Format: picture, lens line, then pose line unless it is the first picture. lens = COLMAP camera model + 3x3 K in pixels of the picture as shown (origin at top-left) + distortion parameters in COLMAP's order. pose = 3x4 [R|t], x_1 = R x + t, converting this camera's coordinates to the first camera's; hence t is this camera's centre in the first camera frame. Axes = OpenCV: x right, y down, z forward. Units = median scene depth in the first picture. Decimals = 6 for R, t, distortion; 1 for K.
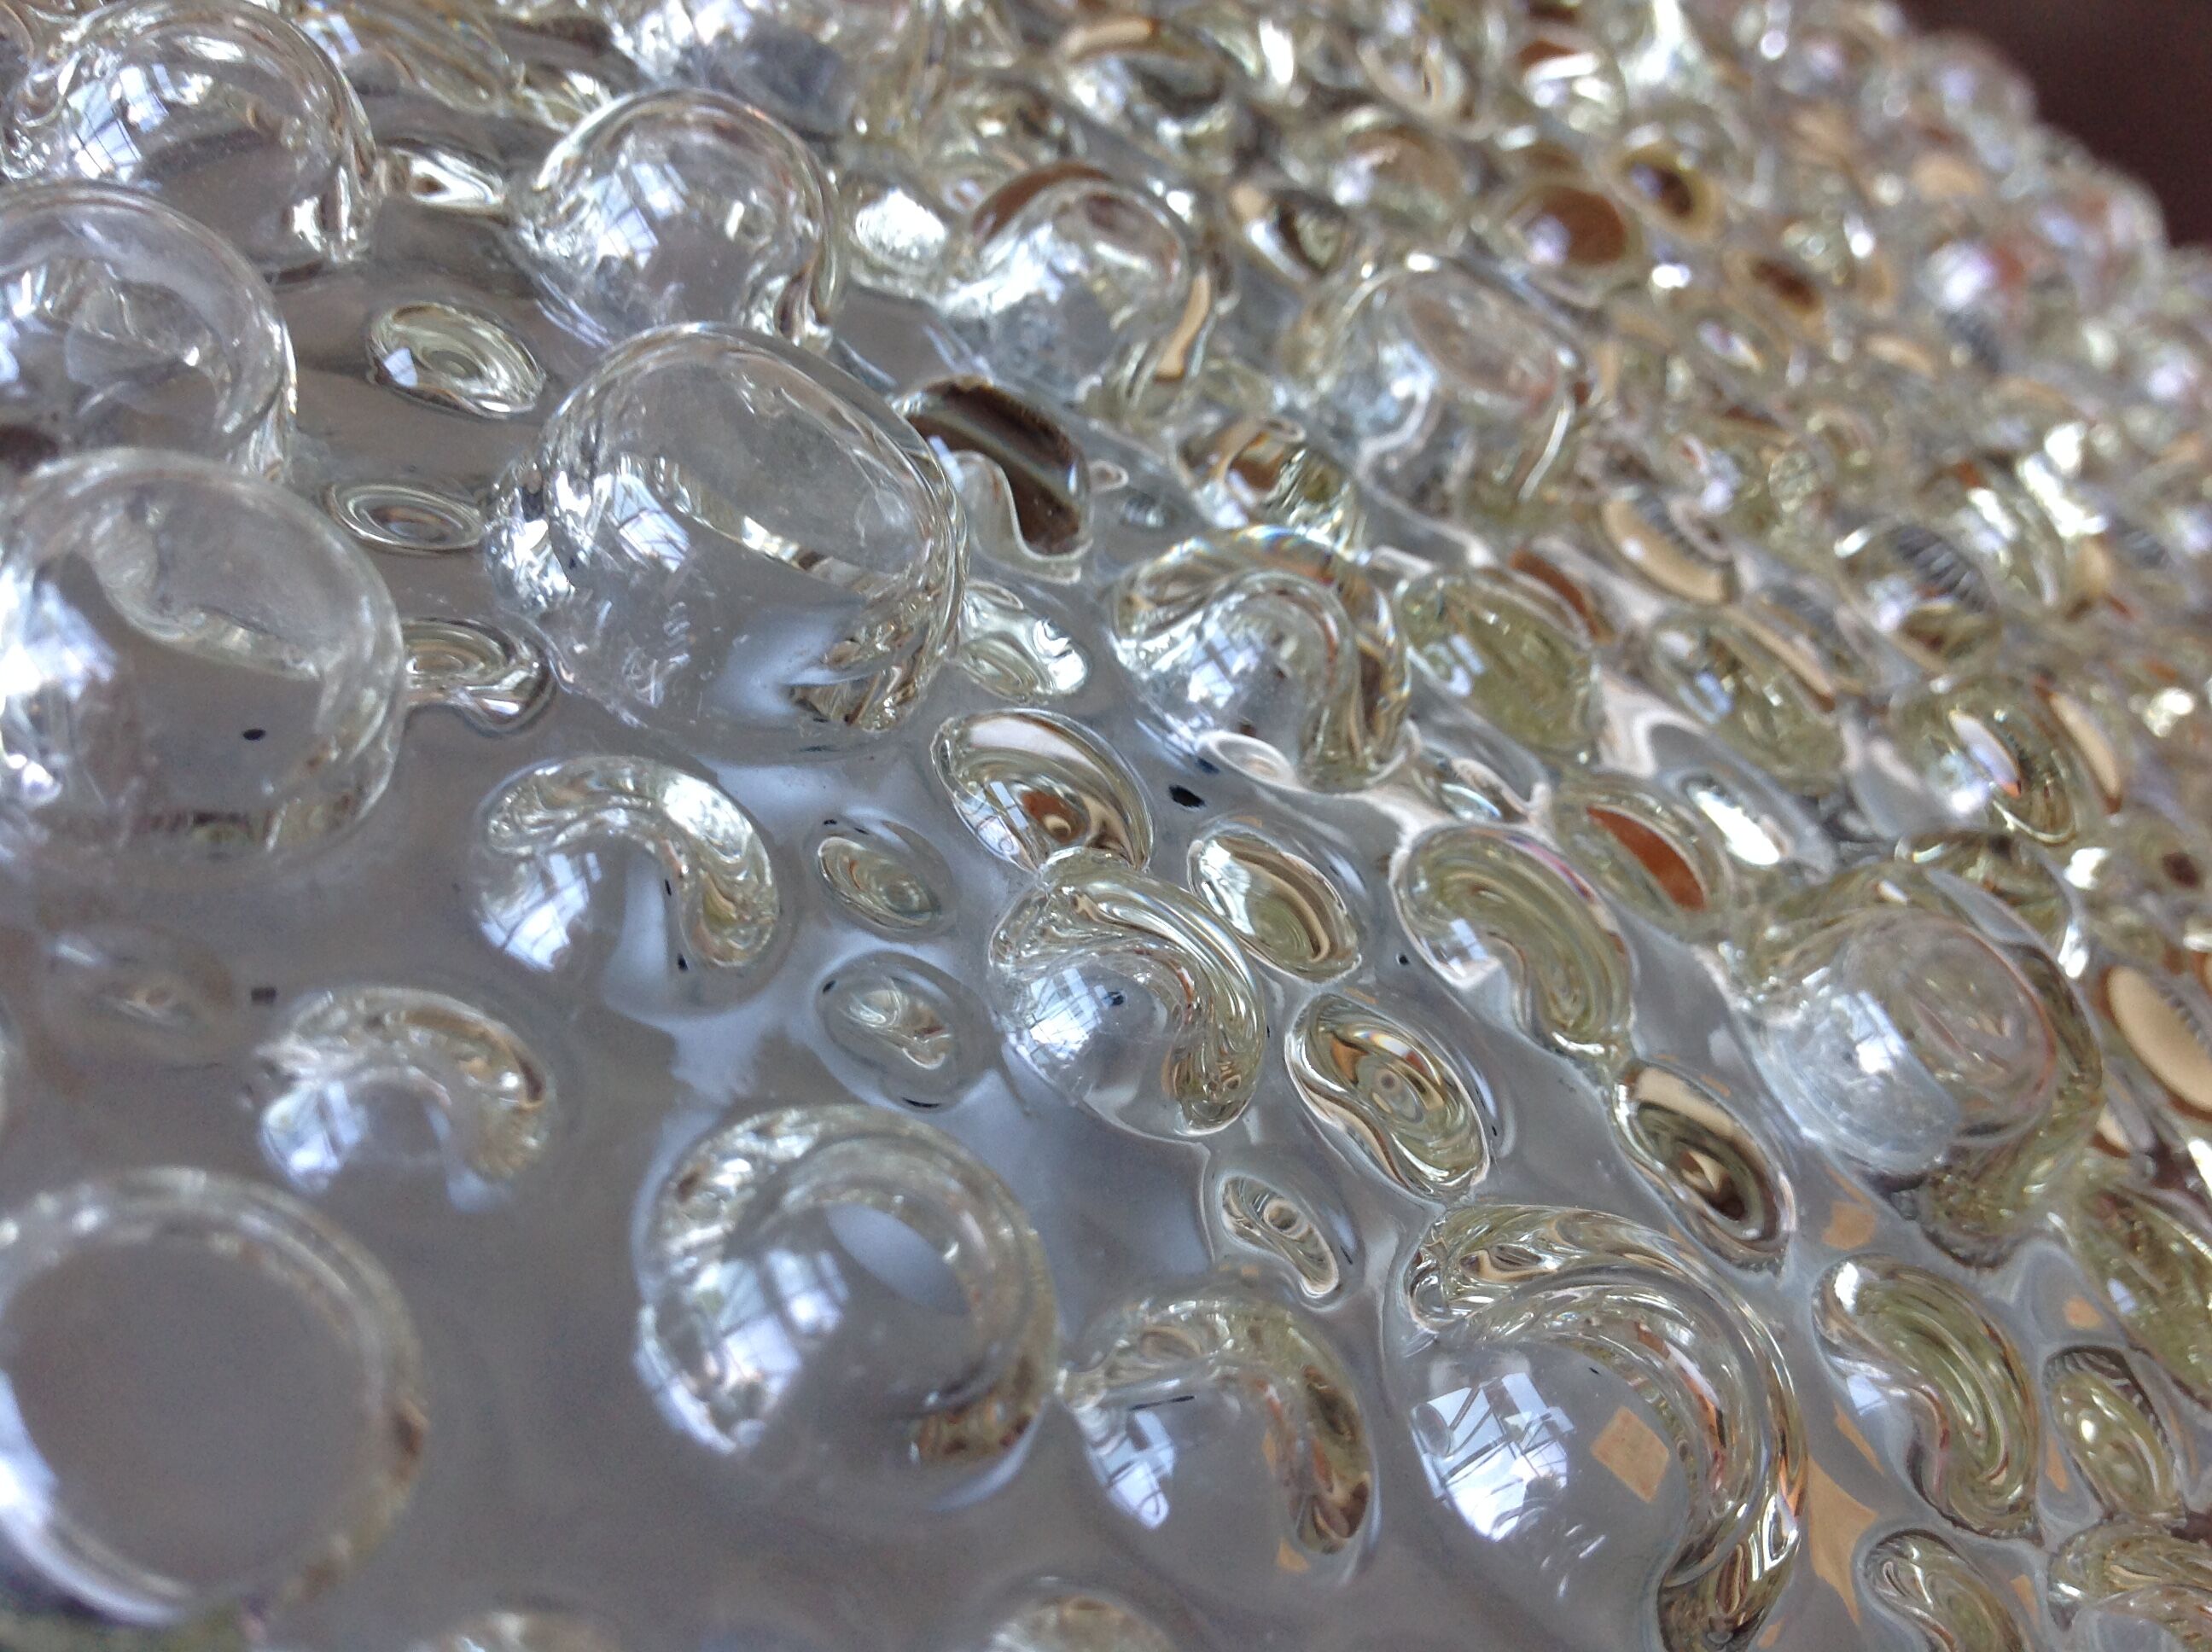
lens RADIAL K [[2277.7, 0, 1106.0], [0, 2277.7, 826.0], [0, 0, 1]] dist [0.175716, -0.589607]
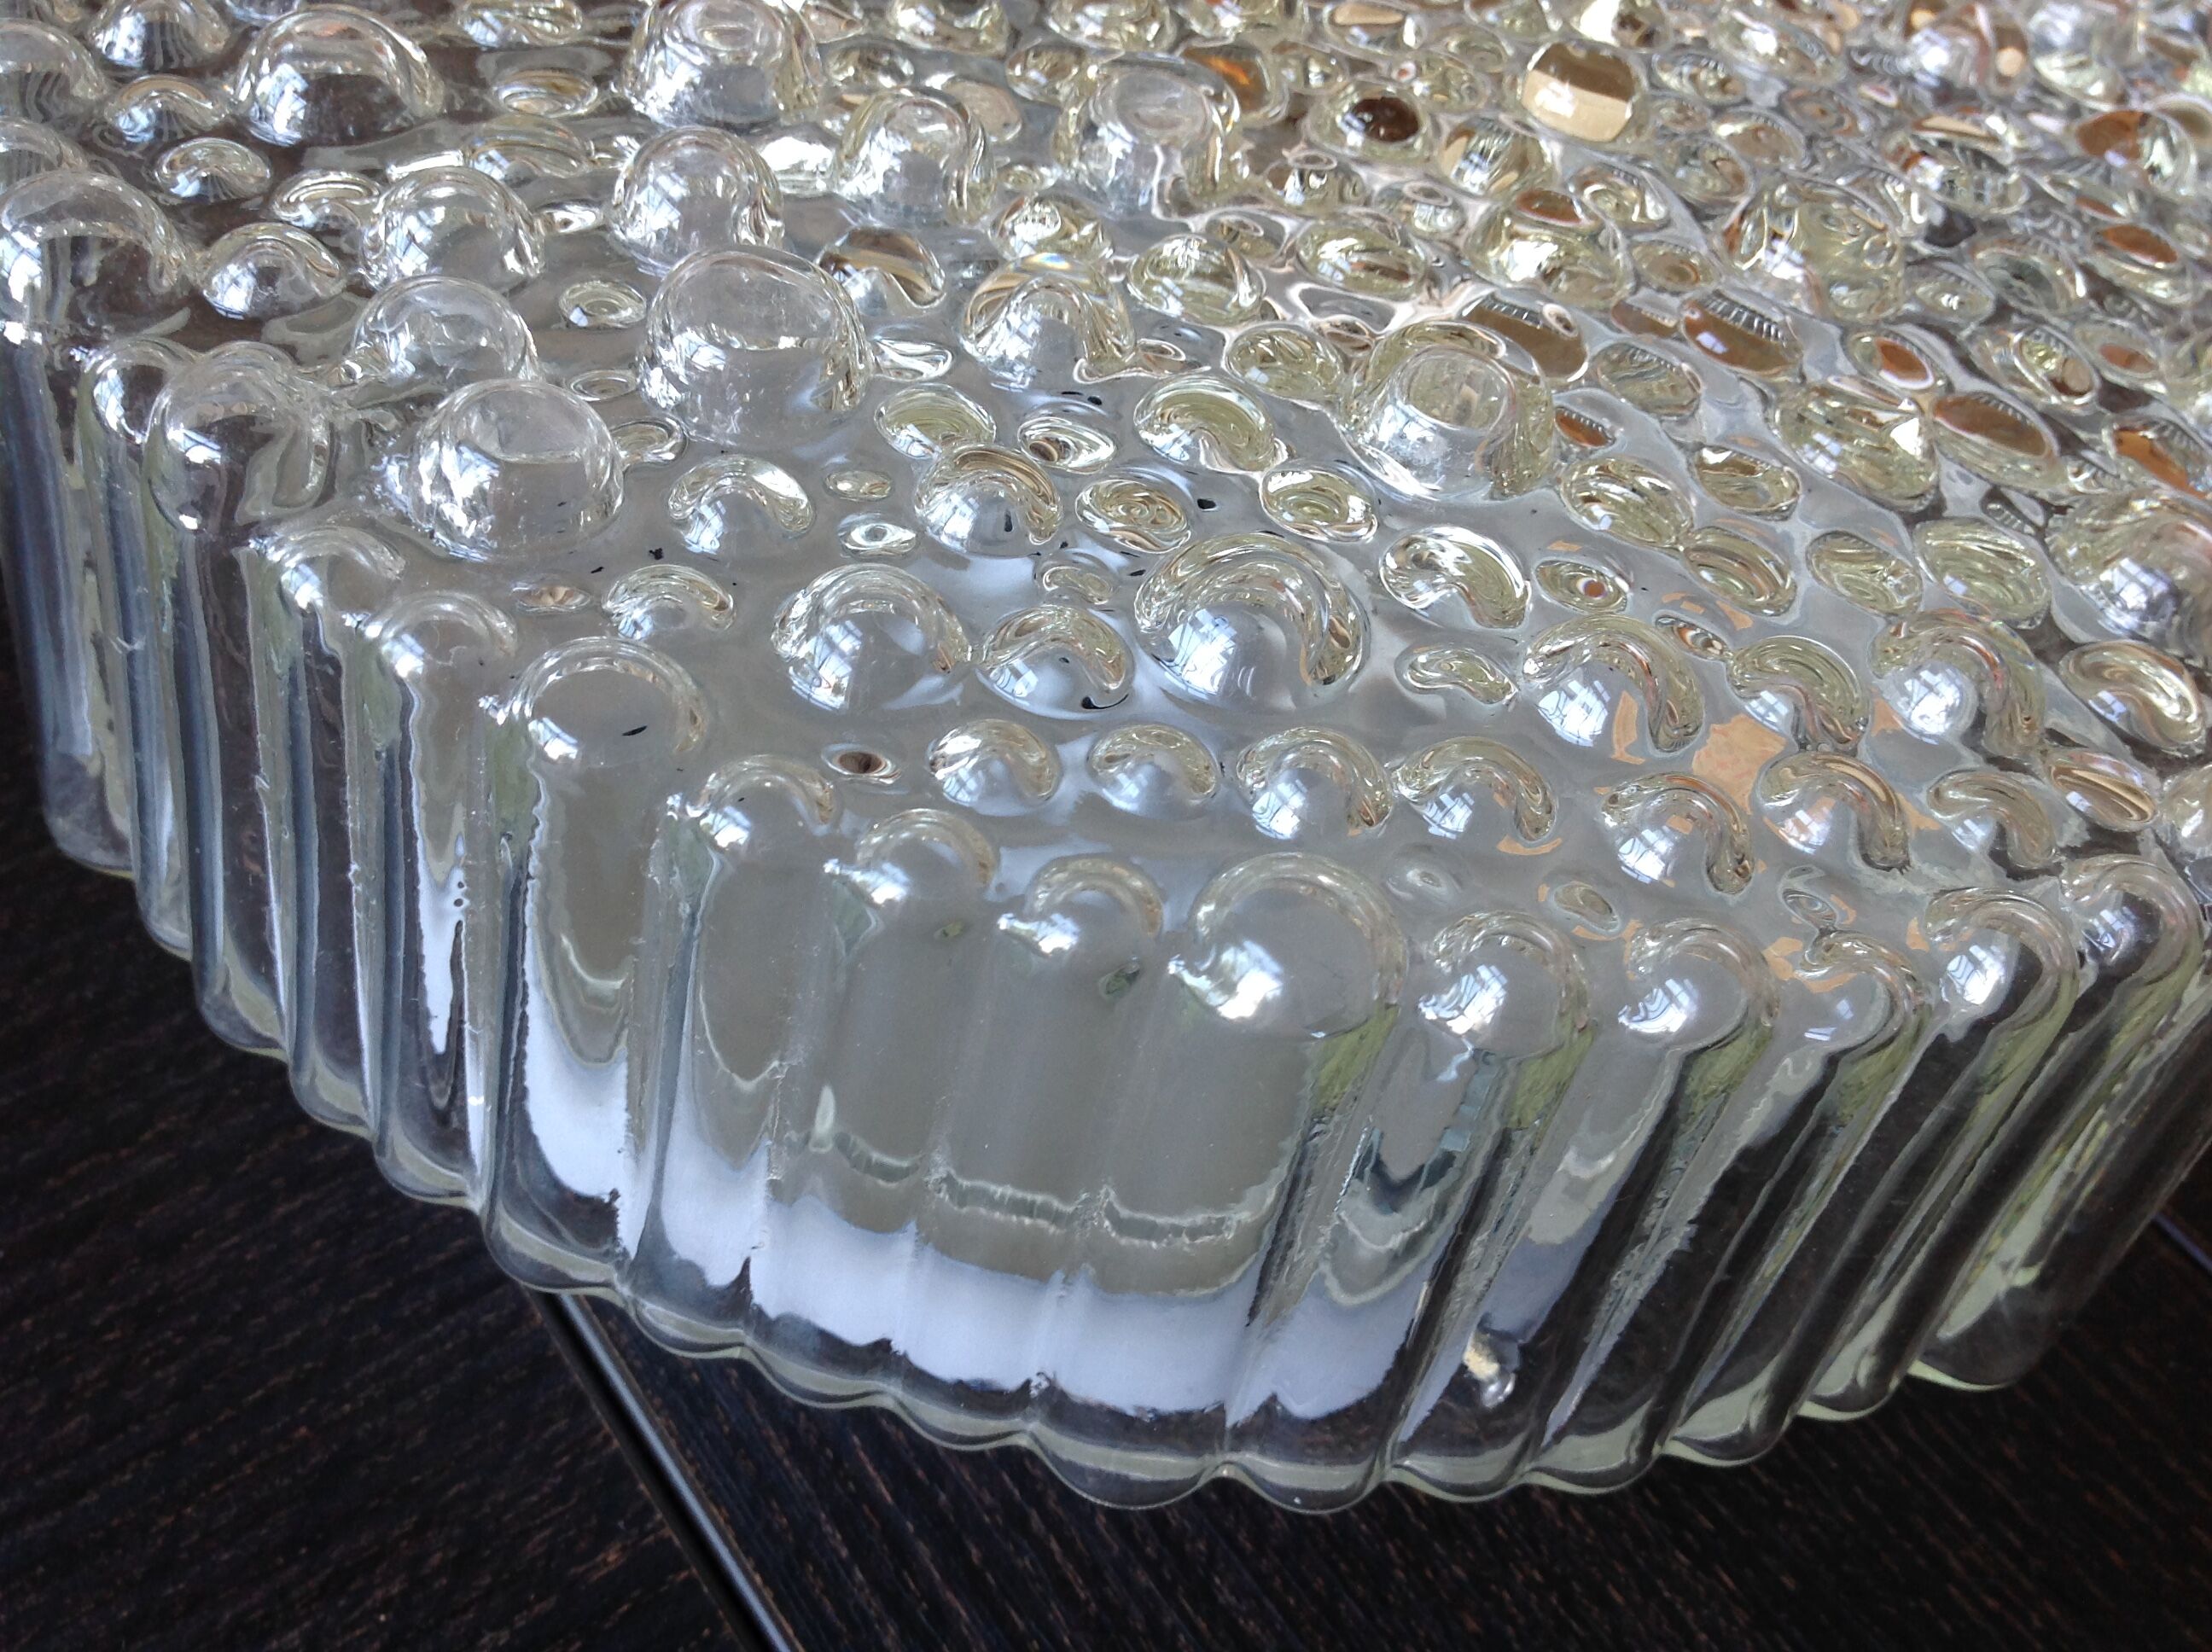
lens RADIAL K [[2207.3, 0, 1106.0], [0, 2207.3, 826.0], [0, 0, 1]] dist [0.014188, 0.003777]
pose [[0.947976, -0.277518, -0.155968, 0.330889], [0.291614, 0.953528, 0.075799, 0.227137], [0.127685, -0.117338, 0.984849, -0.955984]]
